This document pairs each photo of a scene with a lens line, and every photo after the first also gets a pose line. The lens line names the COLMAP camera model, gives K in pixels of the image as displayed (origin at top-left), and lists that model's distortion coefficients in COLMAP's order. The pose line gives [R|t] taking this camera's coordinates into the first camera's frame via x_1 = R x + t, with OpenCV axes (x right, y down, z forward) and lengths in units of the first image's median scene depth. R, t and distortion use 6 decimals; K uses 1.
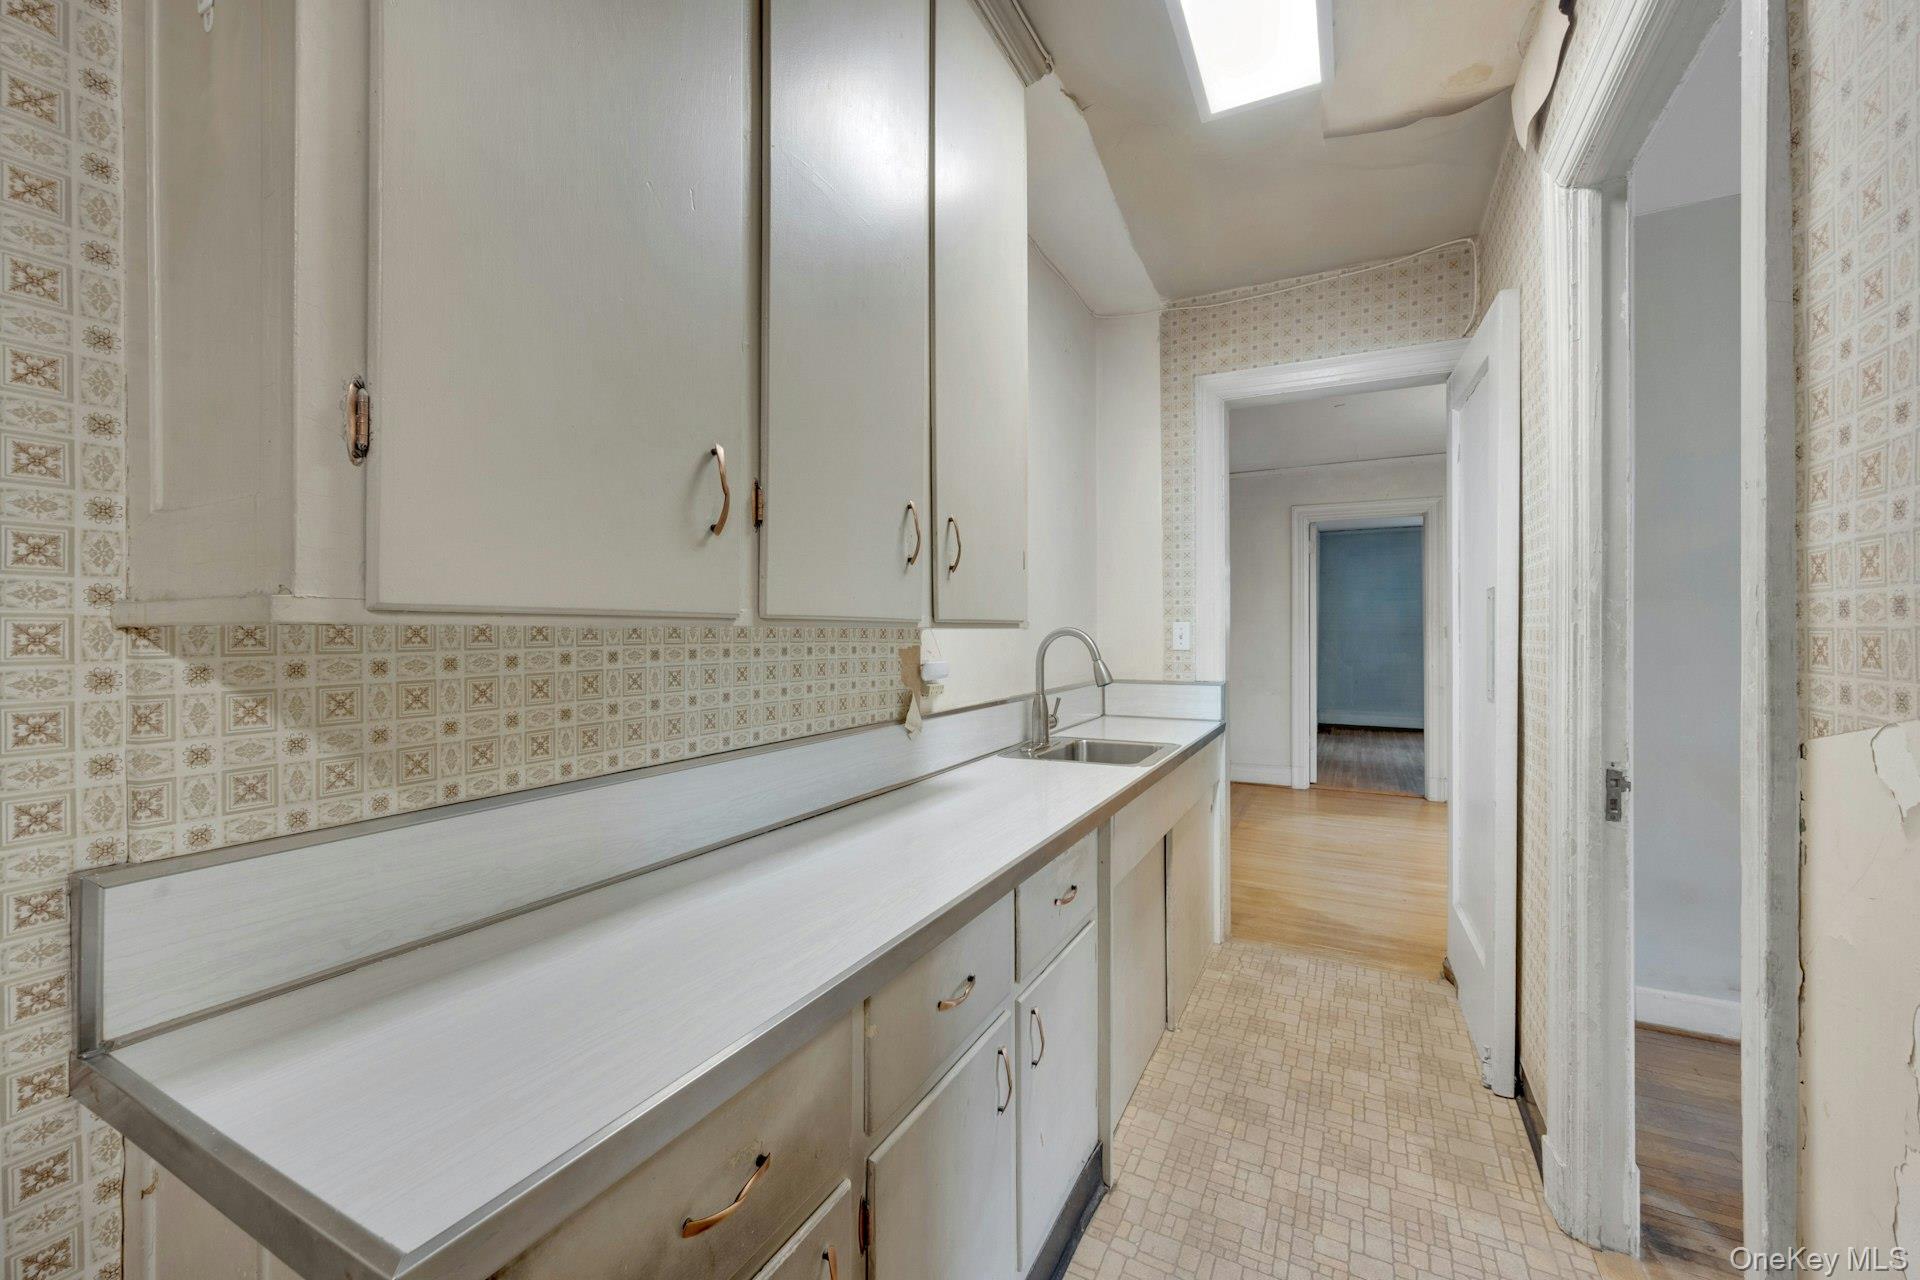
lens RADIAL K [[760.6, 0, 965.9], [0, 760.6, 635.8], [0, 0, 1]] dist [0.000068, 0.000063]
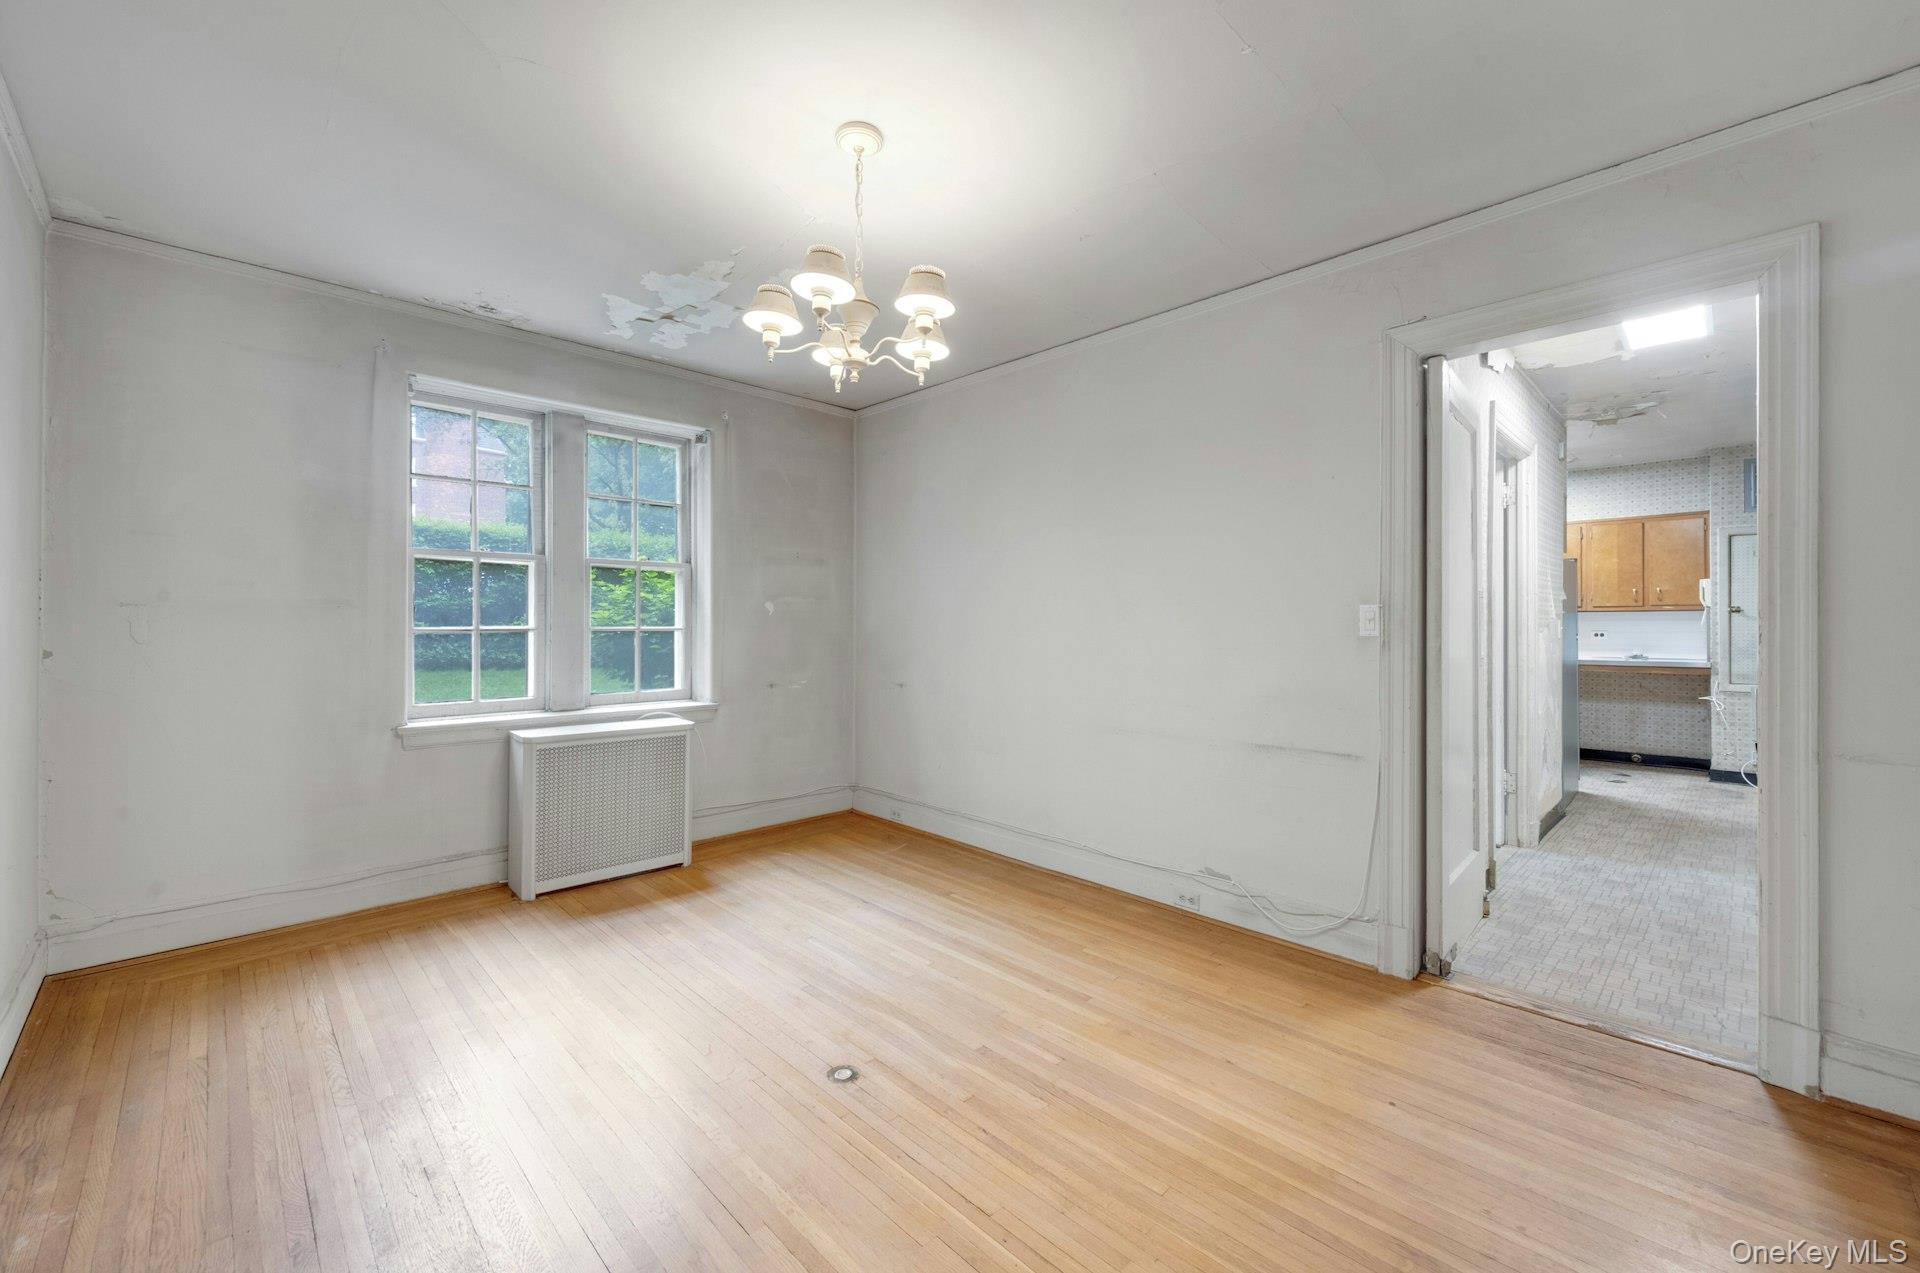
lens RADIAL K [[769.1, 0, 957.4], [0, 769.1, 621.8], [0, 0, 1]] dist [-0.001235, -0.000312]
pose [[-0.949307, -0.002177, 0.314342, 1.002375], [-0.001709, 0.999997, 0.001763, -0.001209], [-0.314344, 0.001137, -0.949308, 2.320324]]
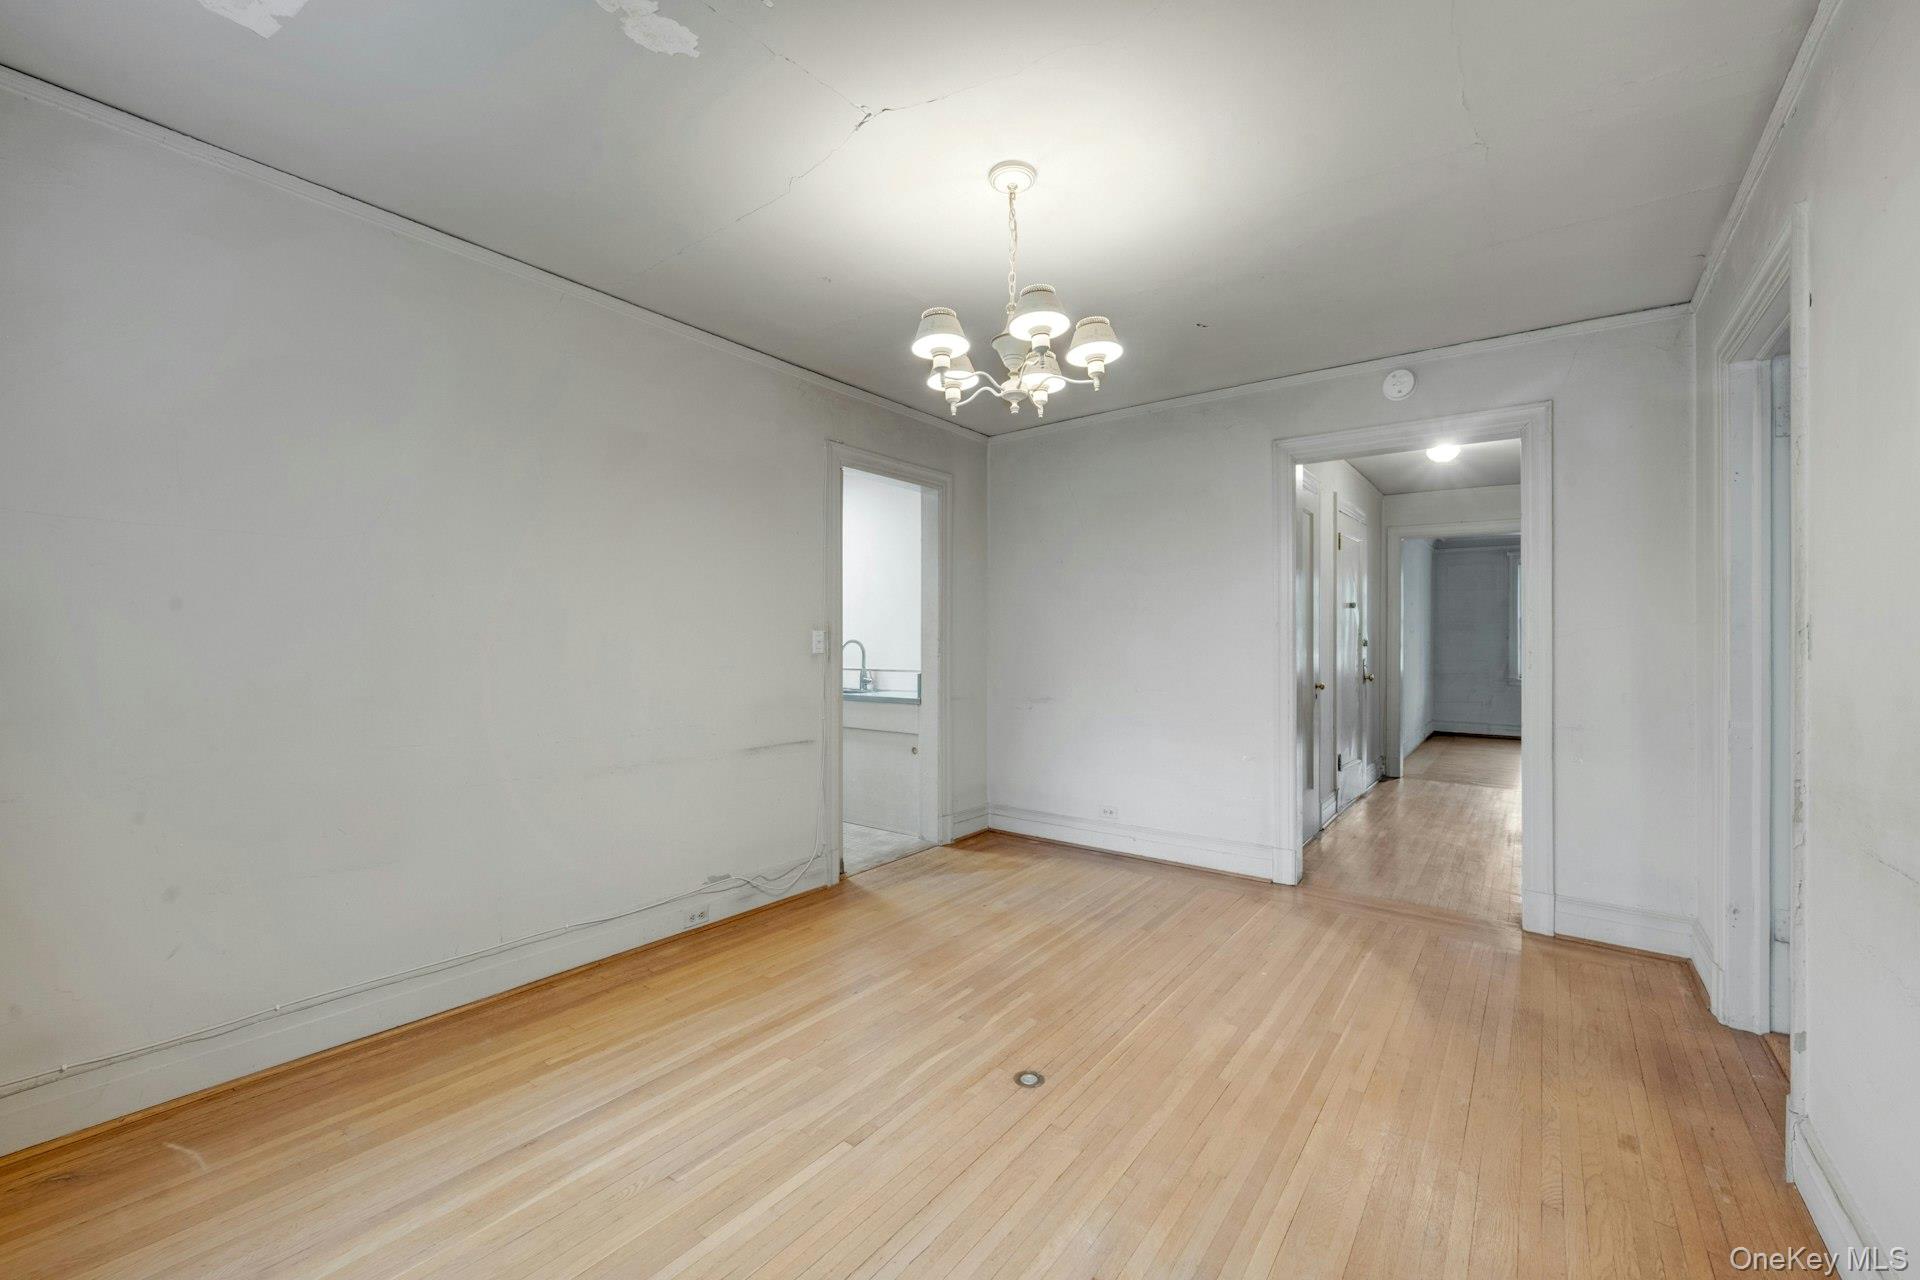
lens RADIAL K [[760.6, 0, 965.9], [0, 760.6, 635.8], [0, 0, 1]] dist [0.000068, 0.000063]
pose [[-0.166767, -0.010394, -0.985942, 2.258845], [-0.004382, 0.999942, -0.009801, -0.000670], [0.985987, 0.002686, -0.166803, 1.631901]]
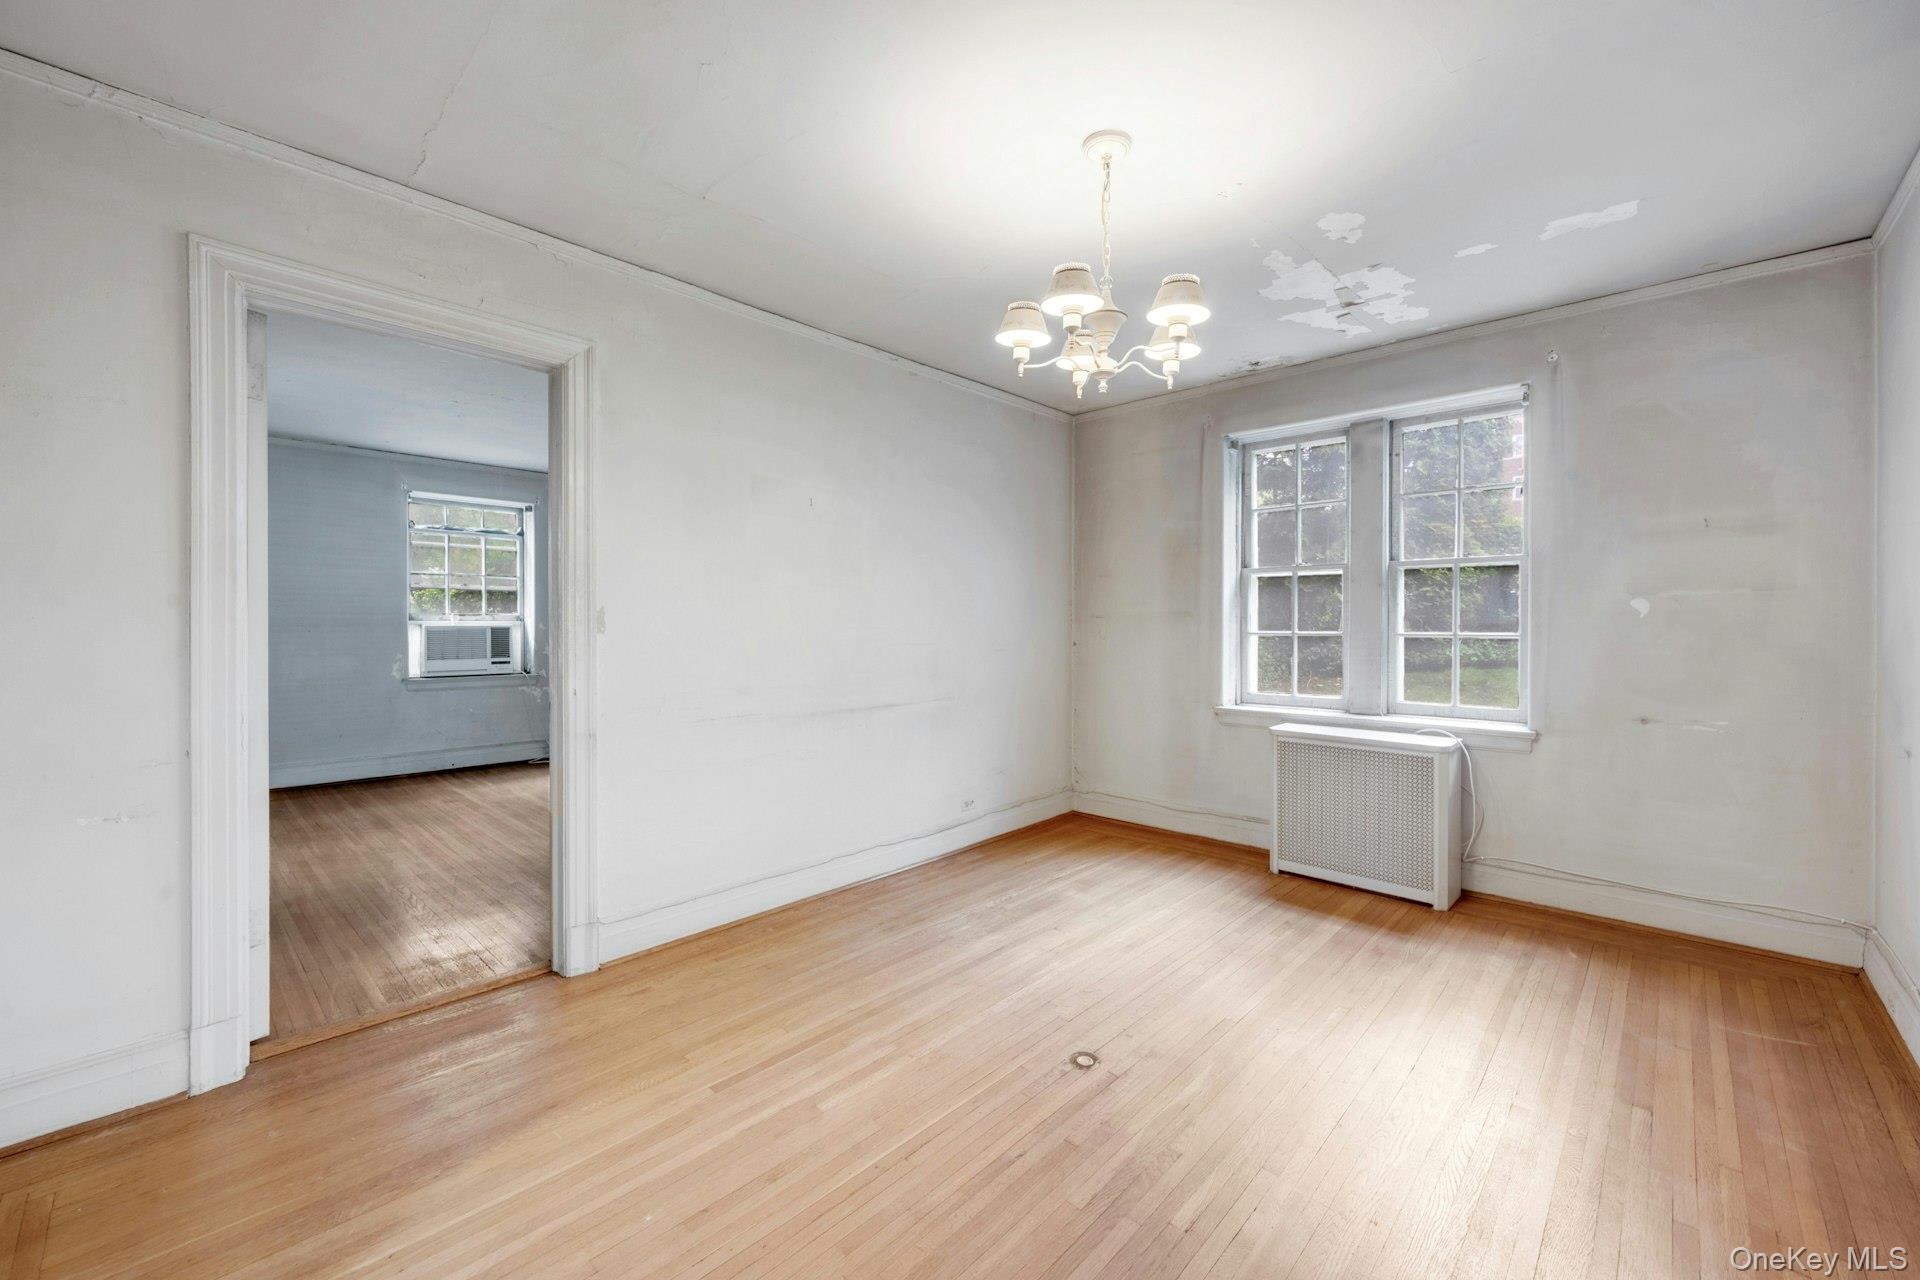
lens RADIAL K [[763.3, 0, 956.6], [0, 763.3, 624.9], [0, 0, 1]] dist [-0.000075, -0.000260]
pose [[0.273603, -0.003131, 0.961838, 0.501620], [0.002337, 0.999994, 0.002591, -0.006909], [-0.961840, 0.001539, 0.273609, 1.458900]]
